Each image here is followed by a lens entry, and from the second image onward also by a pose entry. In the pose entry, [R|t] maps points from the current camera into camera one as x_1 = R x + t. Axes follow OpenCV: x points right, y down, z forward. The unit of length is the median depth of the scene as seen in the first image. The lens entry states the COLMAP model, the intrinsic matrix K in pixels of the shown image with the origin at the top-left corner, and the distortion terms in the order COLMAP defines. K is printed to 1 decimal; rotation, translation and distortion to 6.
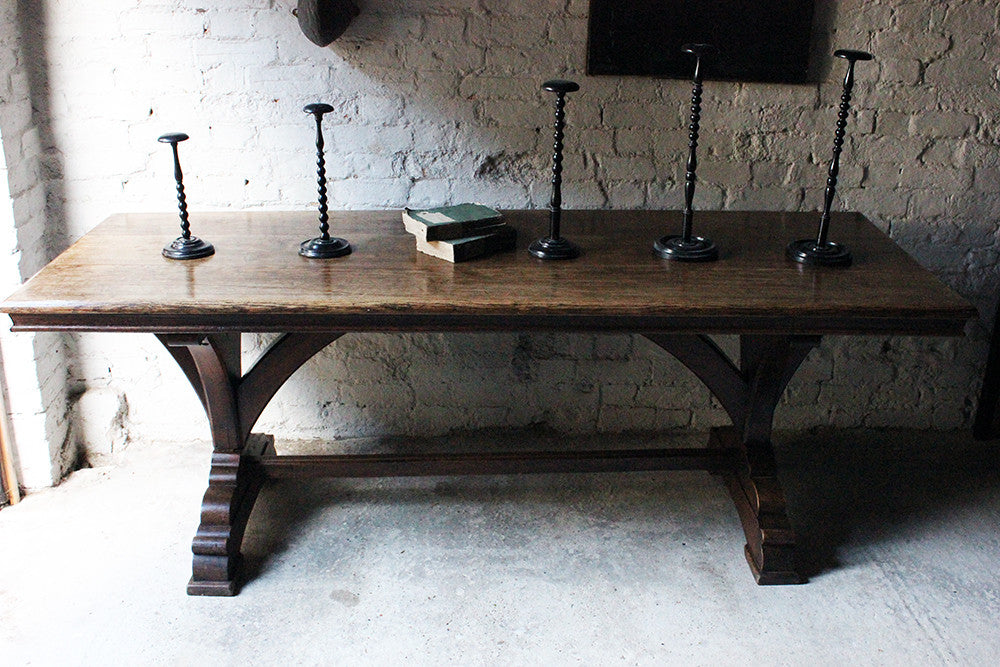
lens RADIAL K [[1035.8, 0, 511.4], [0, 1035.8, 335.7], [0, 0, 1]] dist [-0.141757, 0.213409]
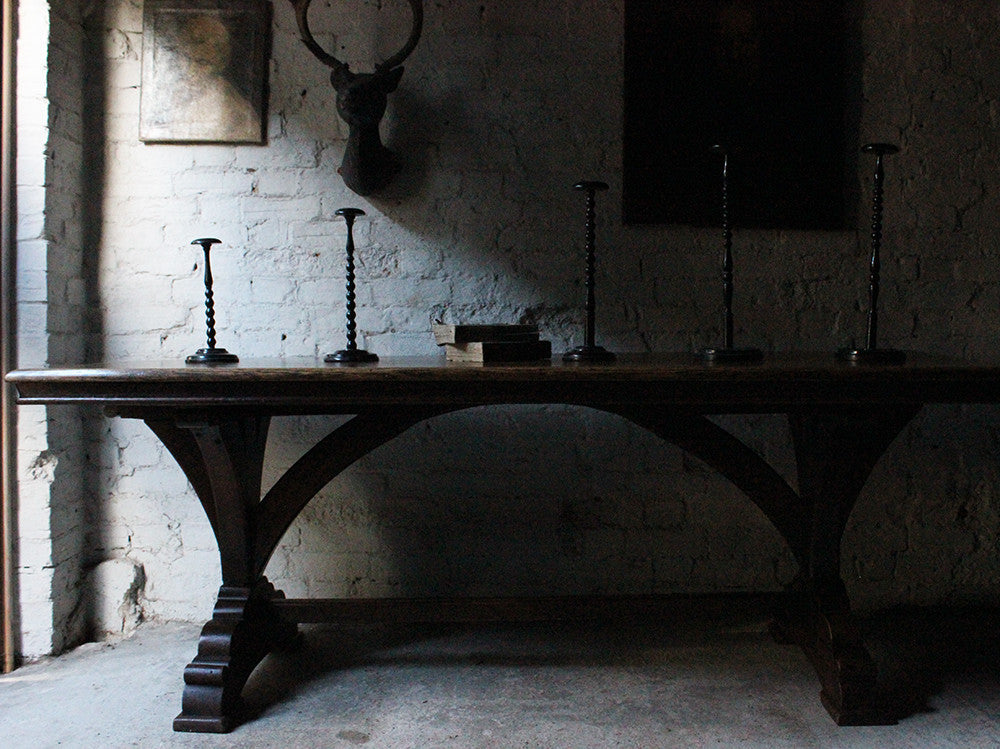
lens RADIAL K [[1028.0, 0, 537.2], [0, 1028.0, 371.6], [0, 0, 1]] dist [-0.145942, 0.158552]
pose [[0.998756, -0.019924, -0.045701, 0.031552], [0.003734, 0.943990, -0.329953, 0.212901], [0.049716, 0.329372, 0.942890, 0.095041]]
